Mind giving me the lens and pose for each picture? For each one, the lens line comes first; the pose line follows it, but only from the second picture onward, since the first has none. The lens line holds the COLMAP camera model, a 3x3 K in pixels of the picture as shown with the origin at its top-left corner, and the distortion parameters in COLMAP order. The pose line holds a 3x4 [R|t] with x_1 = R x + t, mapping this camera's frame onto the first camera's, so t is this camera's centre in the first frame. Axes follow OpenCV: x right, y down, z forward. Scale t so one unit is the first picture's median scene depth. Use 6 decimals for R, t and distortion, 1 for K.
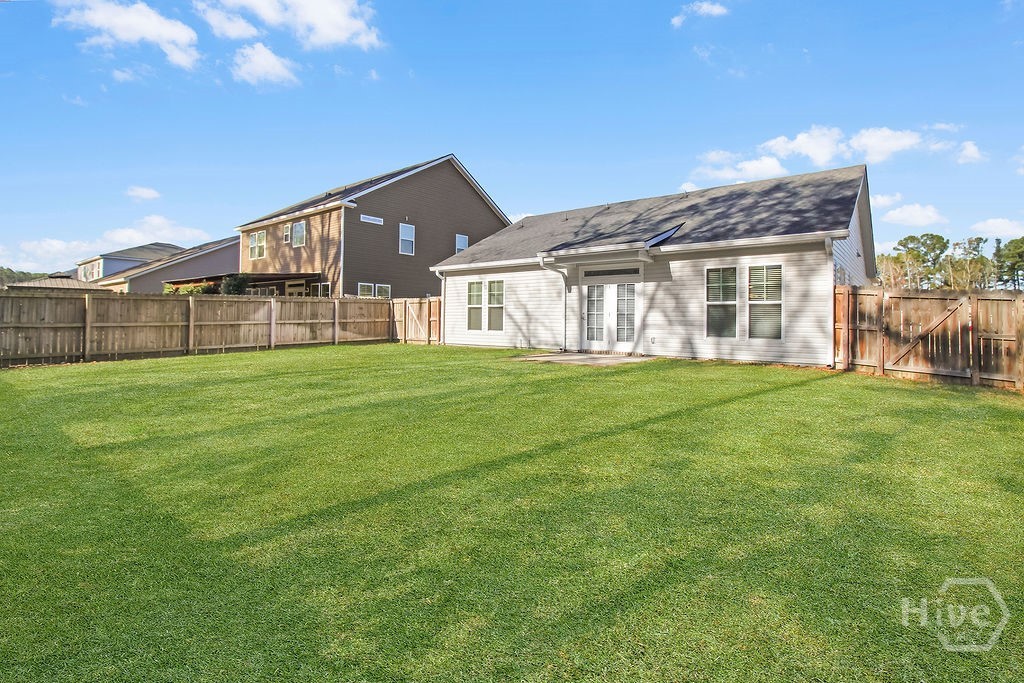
lens RADIAL K [[482.0, 0, 514.6], [0, 482.0, 318.8], [0, 0, 1]] dist [-0.000003, -0.014092]
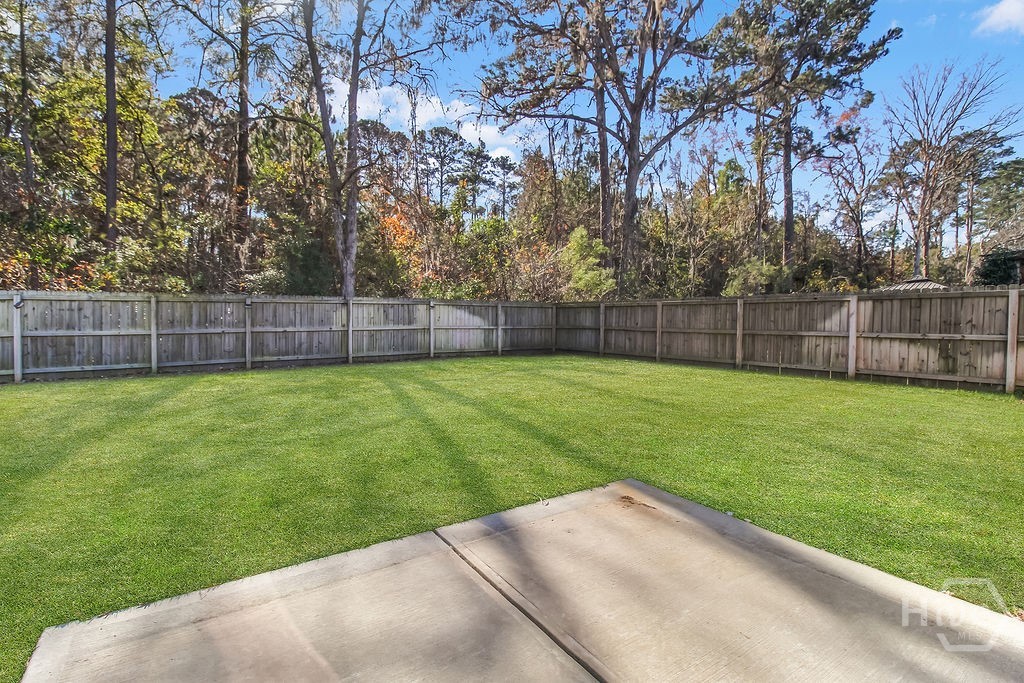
lens RADIAL K [[482.0, 0, 514.6], [0, 482.0, 318.8], [0, 0, 1]] dist [-0.000003, -0.014092]
pose [[-0.287247, -0.004333, -0.957847, 0.206725], [-0.018028, 0.999837, 0.000884, -0.006225], [0.957687, 0.017522, -0.287278, 0.821759]]
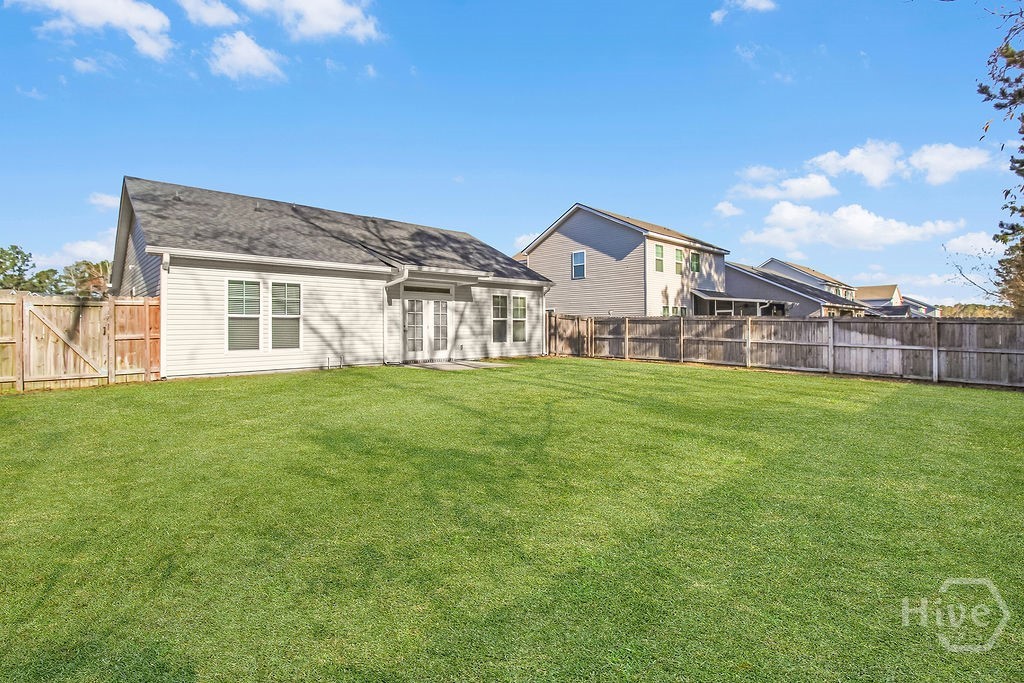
lens RADIAL K [[482.0, 0, 514.6], [0, 482.0, 318.8], [0, 0, 1]] dist [-0.000003, -0.014092]
pose [[0.127998, 0.009426, 0.991730, -0.809176], [0.006193, 0.999928, -0.010303, -0.014034], [-0.991755, 0.007461, 0.127930, 0.592504]]
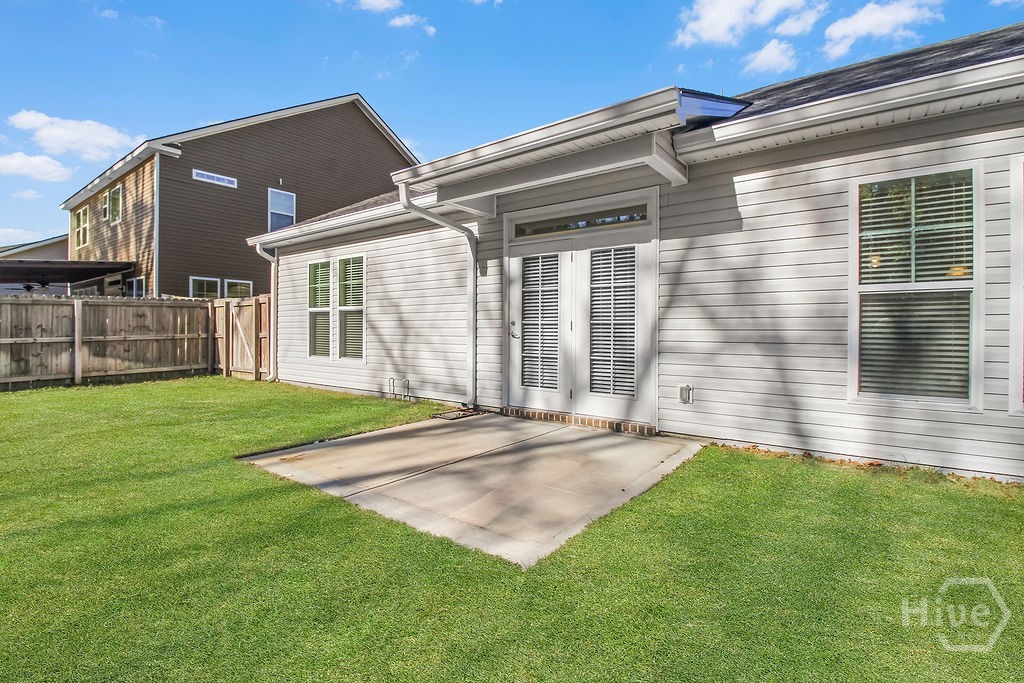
lens RADIAL K [[486.8, 0, 512.0], [0, 486.8, 341.5], [0, 0, 1]] dist [-0.021589, -0.000449]
pose [[0.999425, -0.005385, 0.033479, 0.120466], [0.004521, 0.999656, 0.025846, -0.005385], [-0.033607, -0.025679, 0.999105, 0.530919]]
